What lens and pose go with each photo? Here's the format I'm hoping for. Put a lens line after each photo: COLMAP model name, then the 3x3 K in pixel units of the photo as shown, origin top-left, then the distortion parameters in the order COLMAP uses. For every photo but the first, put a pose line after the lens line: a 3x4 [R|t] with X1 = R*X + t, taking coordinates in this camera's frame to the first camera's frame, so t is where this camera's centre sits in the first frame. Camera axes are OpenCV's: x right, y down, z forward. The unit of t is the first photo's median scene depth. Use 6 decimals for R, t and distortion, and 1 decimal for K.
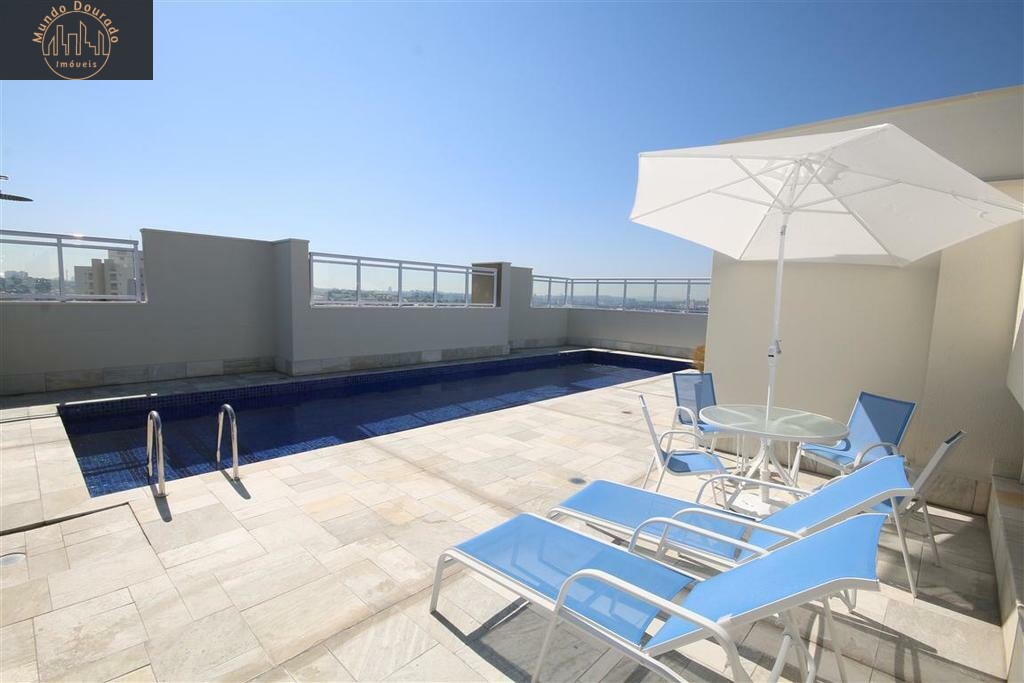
lens RADIAL K [[473.3, 0, 512.0], [0, 473.3, 341.5], [0, 0, 1]] dist [-0.022262, -0.000095]
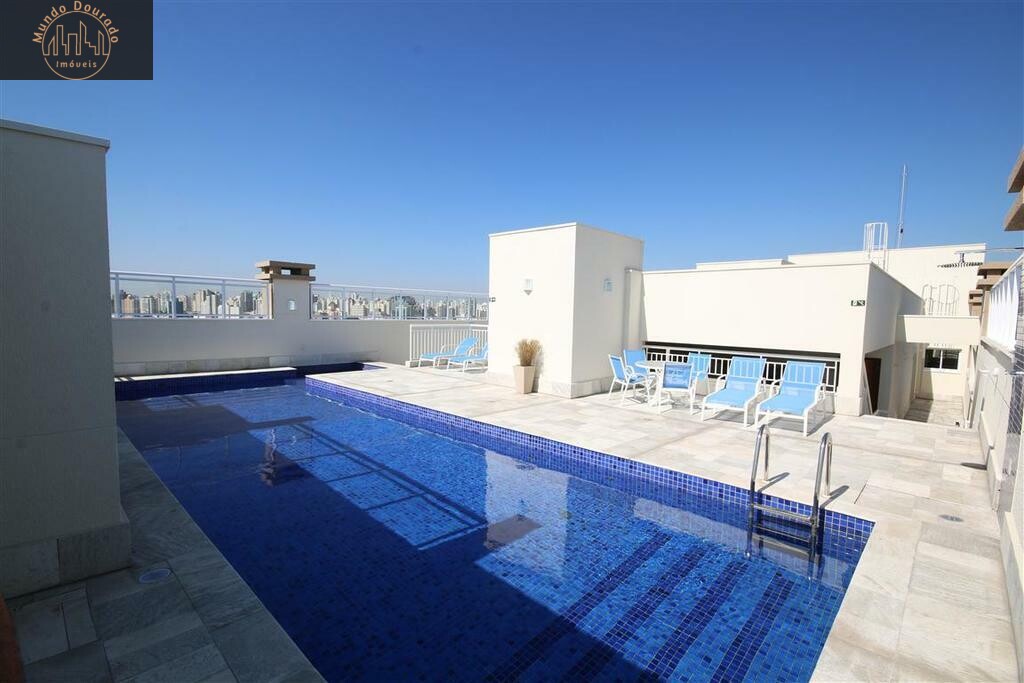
lens RADIAL K [[473.3, 0, 512.0], [0, 473.3, 341.5], [0, 0, 1]] dist [-0.022262, -0.000095]
pose [[0.010373, -0.088515, 0.996021, -1.488520], [0.068769, 0.993779, 0.087599, -0.172245], [-0.997579, 0.067587, 0.016396, 1.366755]]
